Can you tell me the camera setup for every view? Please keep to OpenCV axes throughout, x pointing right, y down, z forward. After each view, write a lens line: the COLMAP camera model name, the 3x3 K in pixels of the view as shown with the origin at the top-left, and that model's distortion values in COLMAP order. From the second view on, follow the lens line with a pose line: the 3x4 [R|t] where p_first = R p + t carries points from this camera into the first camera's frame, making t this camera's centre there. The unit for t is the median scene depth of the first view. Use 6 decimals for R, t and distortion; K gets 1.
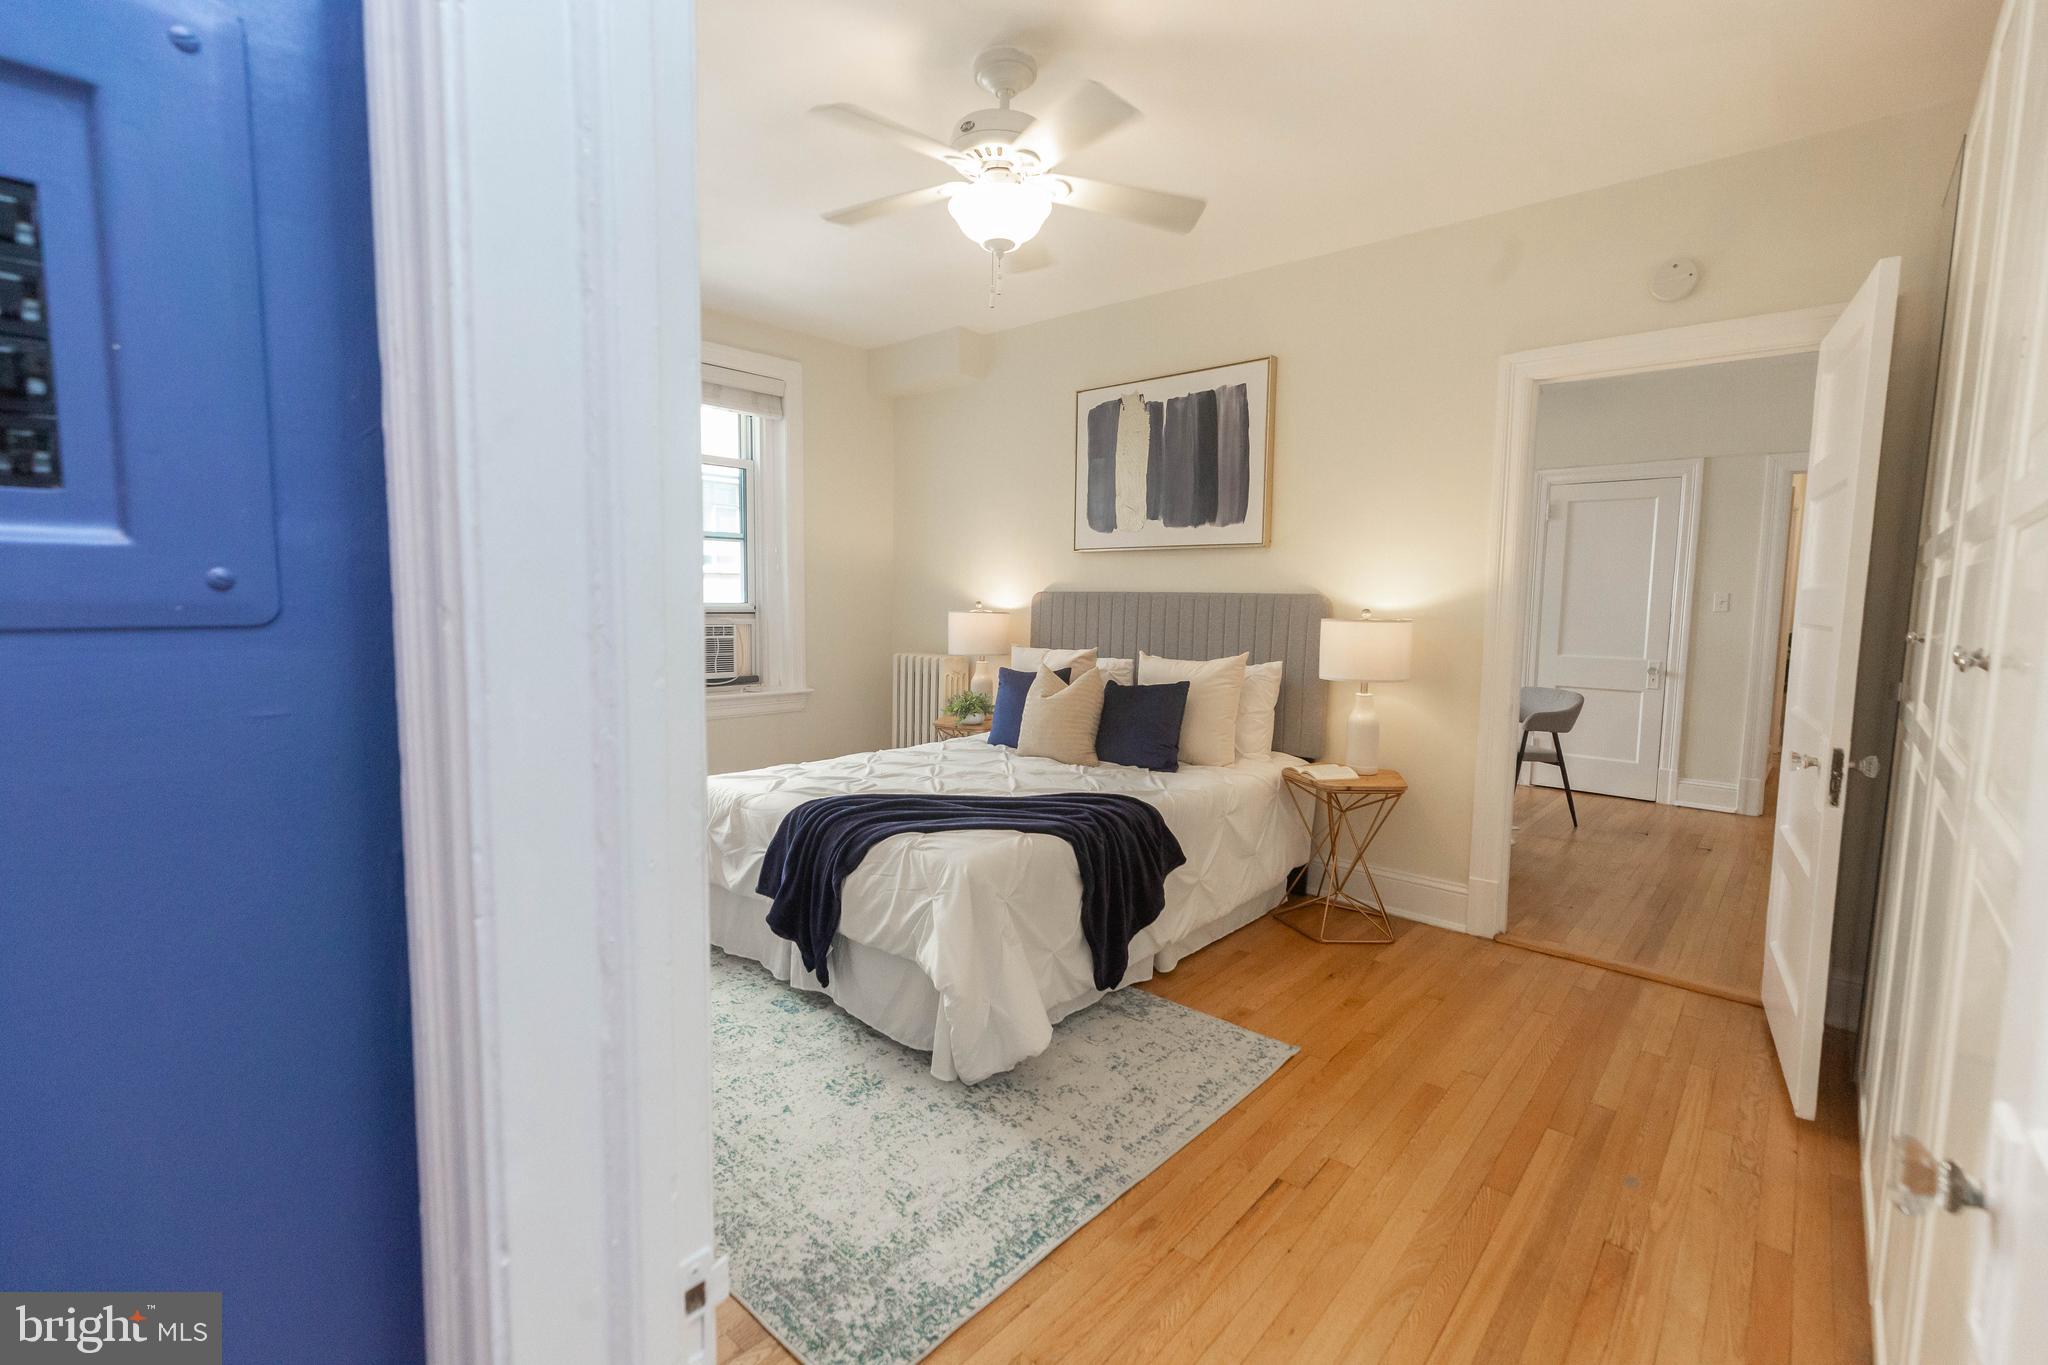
lens RADIAL K [[907.4, 0, 1017.3], [0, 907.4, 680.0], [0, 0, 1]] dist [0.002436, 0.000149]
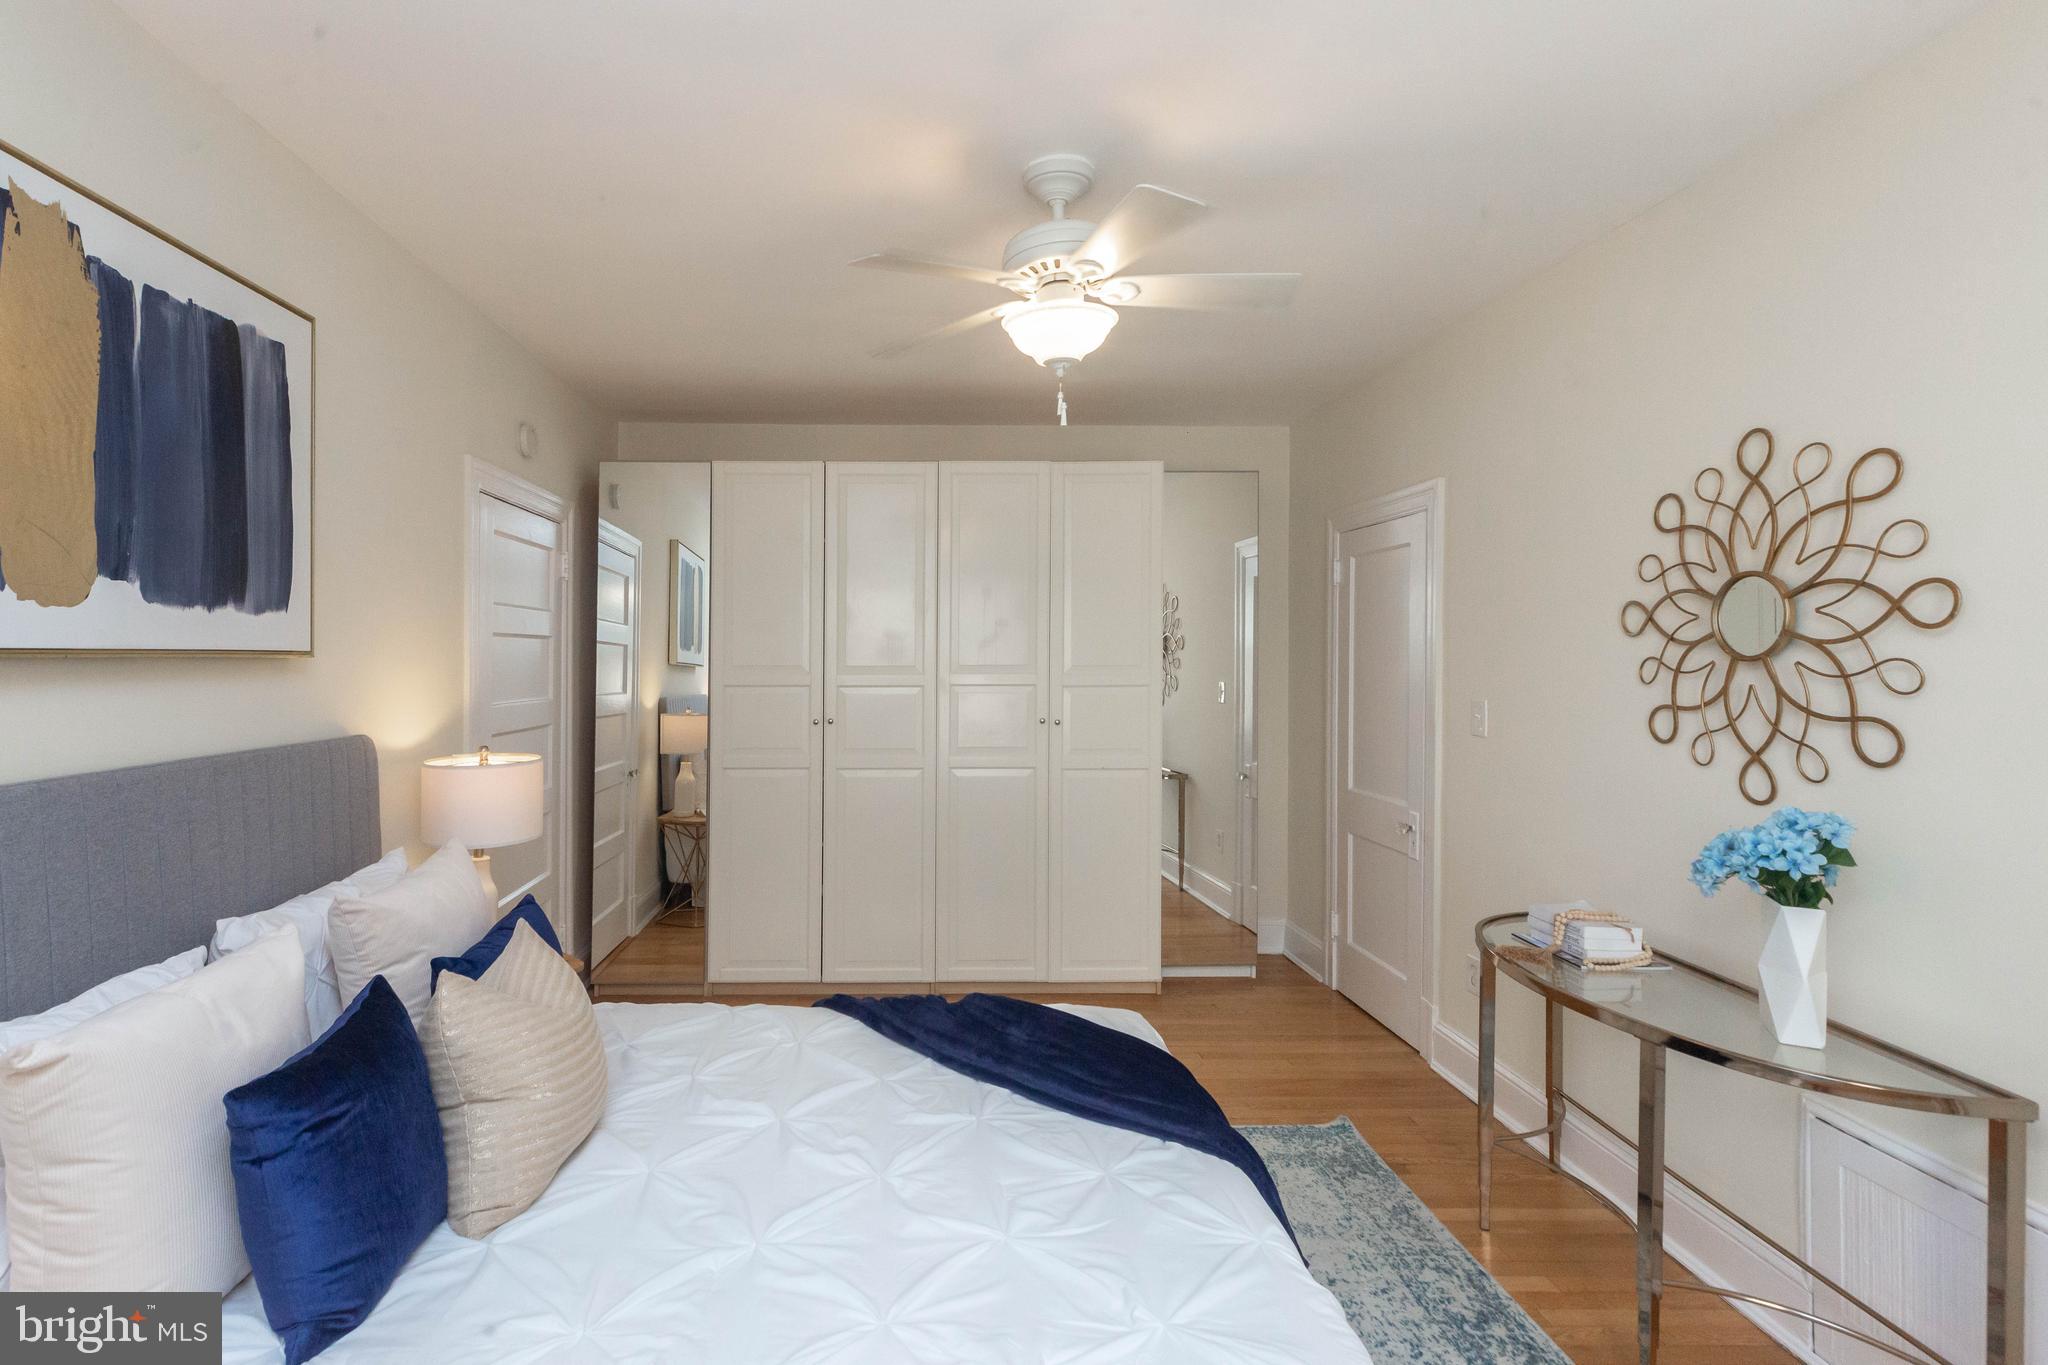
lens RADIAL K [[970.0, 0, 912.3], [0, 970.0, 657.5], [0, 0, 1]] dist [0.001082, -0.000164]
pose [[-0.676893, -0.018263, 0.735855, -0.462915], [0.056891, 0.995404, 0.077038, -0.196656], [-0.733880, 0.094010, -0.672743, 1.294782]]
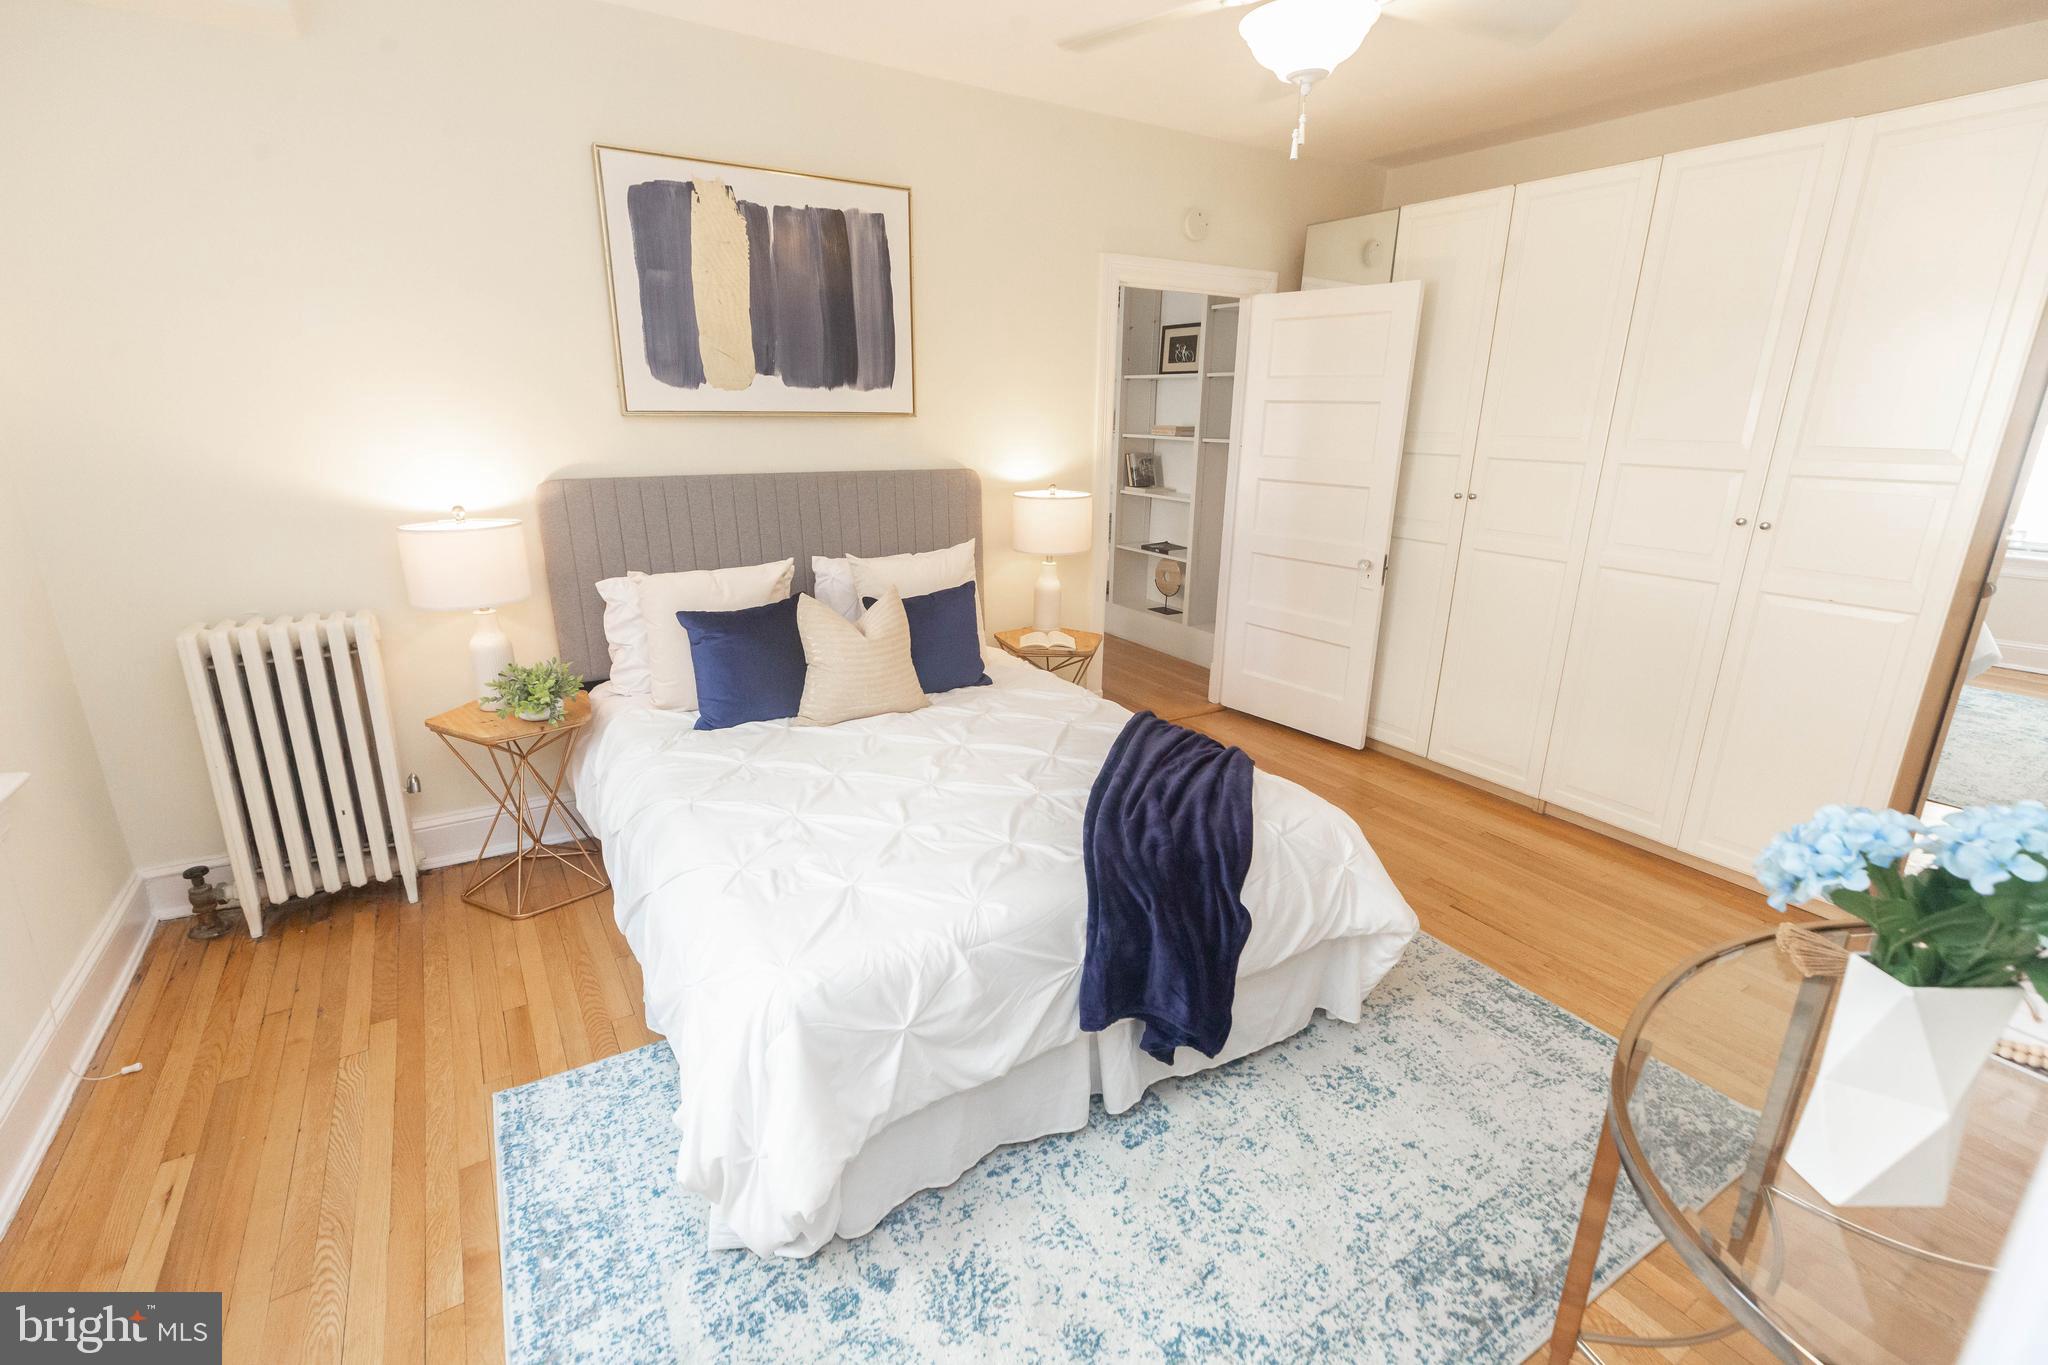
lens RADIAL K [[927.9, 0, 1022.9], [0, 927.9, 675.5], [0, 0, 1]] dist [0.009334, 0.000284]
pose [[0.286888, -0.281302, 0.915732, -0.702269], [0.080561, 0.959613, 0.269543, -0.161303], [-0.954571, -0.003557, 0.297963, 0.715752]]
